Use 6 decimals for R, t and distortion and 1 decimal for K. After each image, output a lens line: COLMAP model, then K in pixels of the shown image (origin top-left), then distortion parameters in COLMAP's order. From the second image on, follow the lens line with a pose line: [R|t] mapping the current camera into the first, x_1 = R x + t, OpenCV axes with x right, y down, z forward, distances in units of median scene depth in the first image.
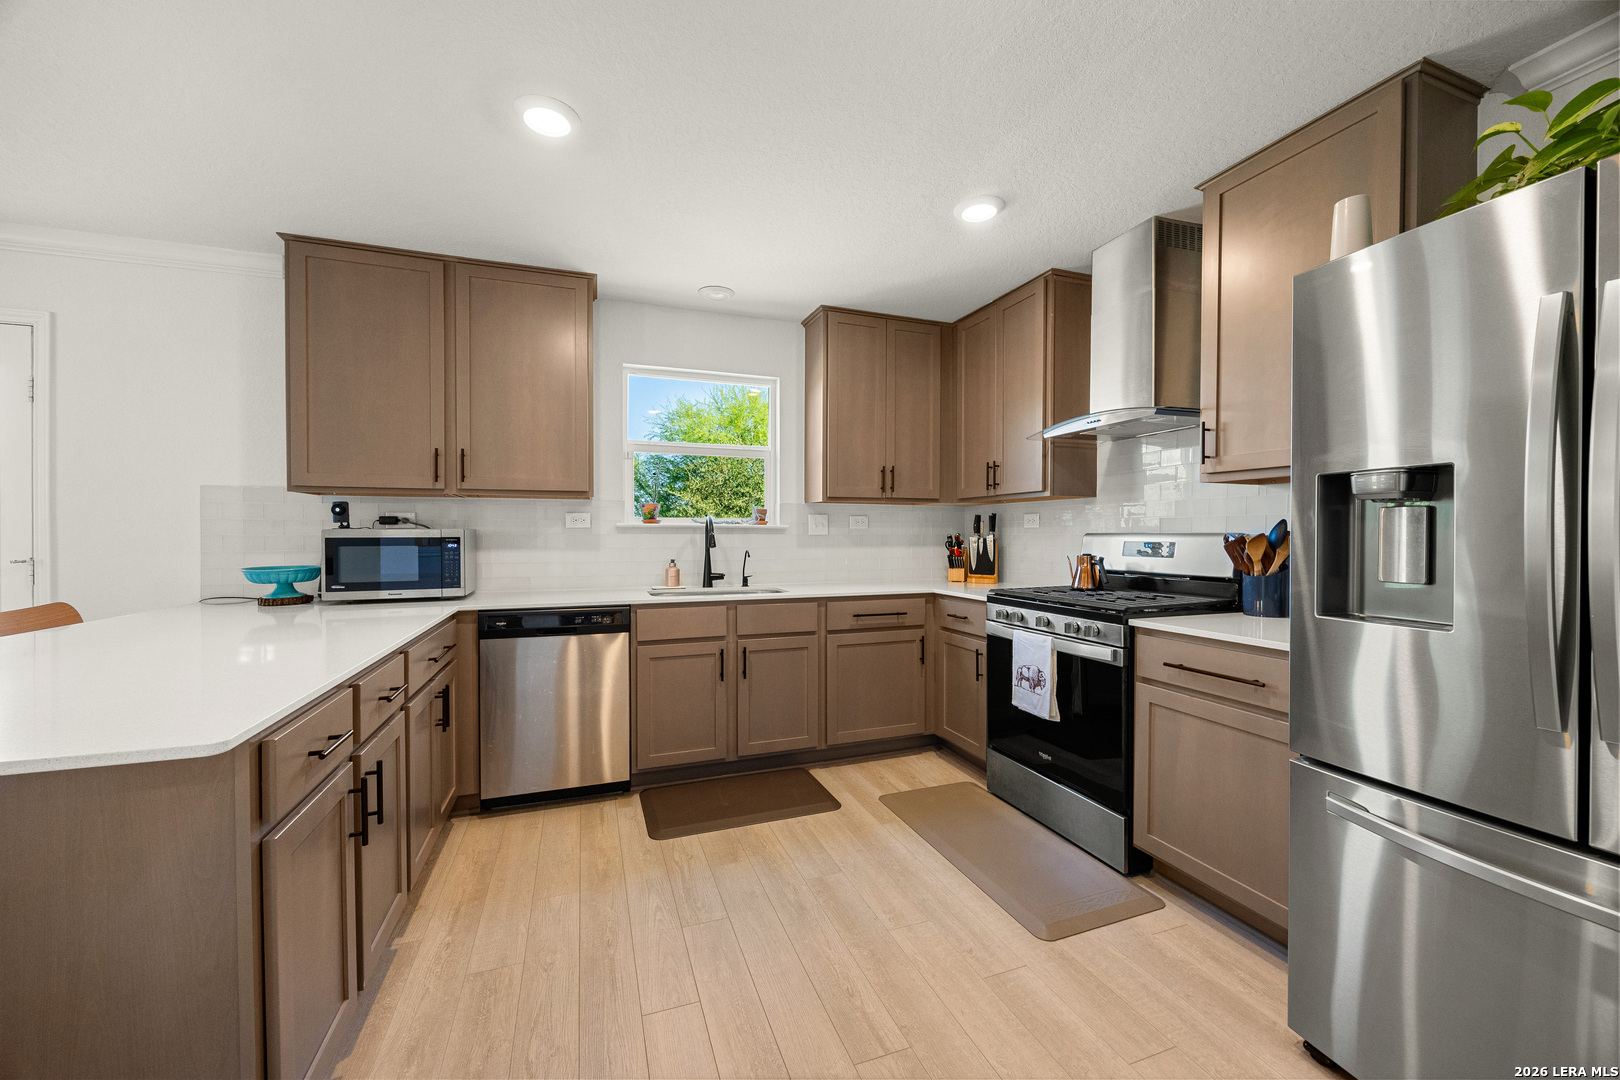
lens RADIAL K [[620.2, 0, 804.7], [0, 620.2, 534.8], [0, 0, 1]] dist [-0.000123, -0.000236]
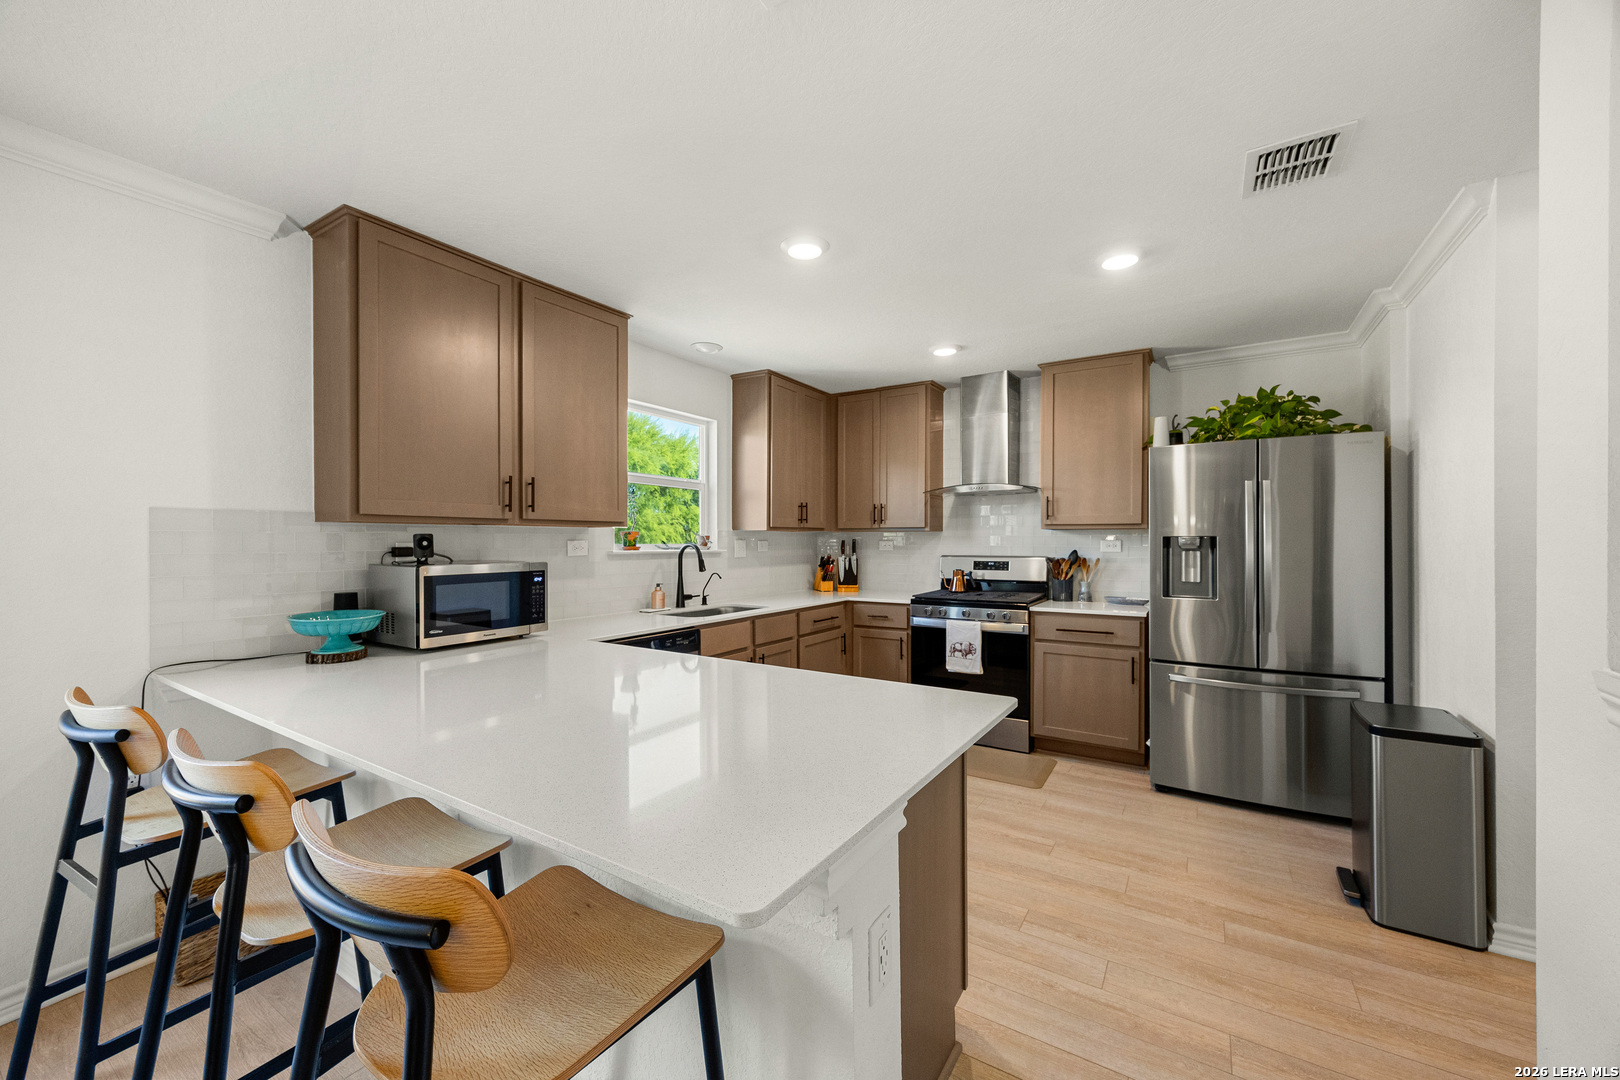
lens RADIAL K [[627.1, 0, 807.6], [0, 627.1, 535.8], [0, 0, 1]] dist [0.000423, 0.000048]
pose [[0.793029, 0.004669, 0.609166, -0.784629], [0.001910, 0.999947, -0.010151, -0.037021], [-0.609181, 0.009214, 0.792978, -0.023833]]
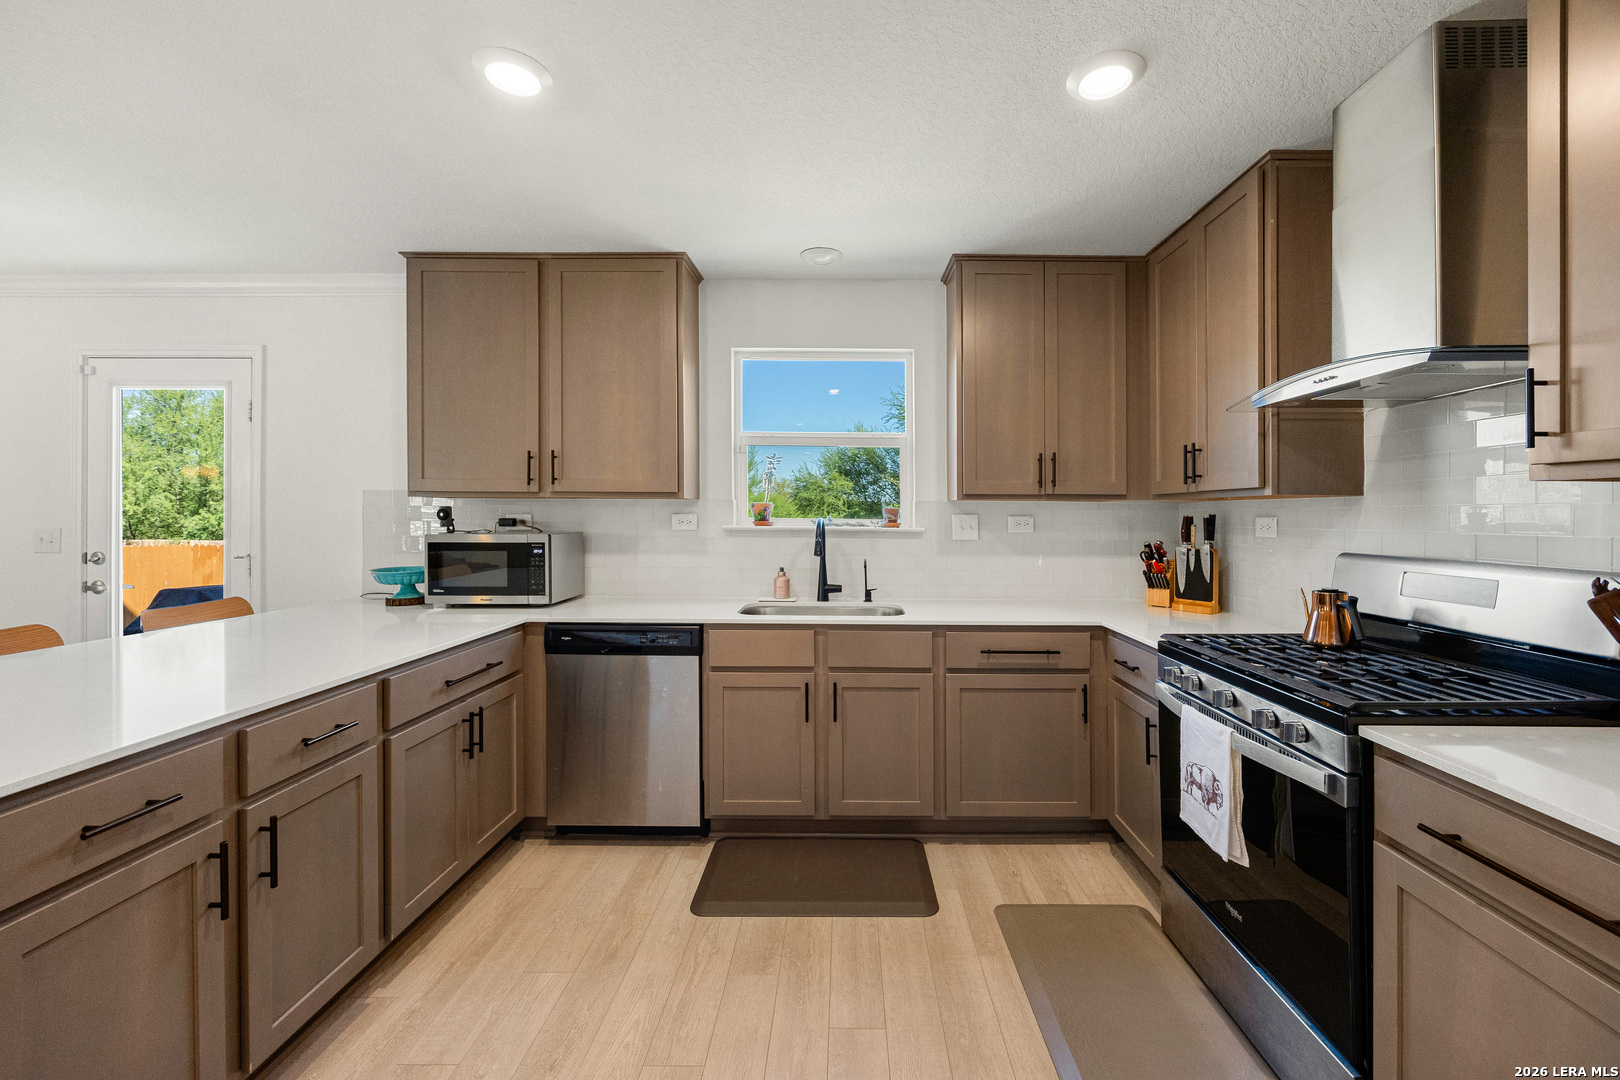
lens RADIAL K [[646.8, 0, 839.2], [0, 646.8, 506.3], [0, 0, 1]] dist [-0.001403, -0.000056]
pose [[0.939414, 0.001057, -0.342782, 0.203778], [-0.007033, 0.999844, -0.016192, -0.037403], [0.342712, 0.017622, 0.939275, 0.204055]]
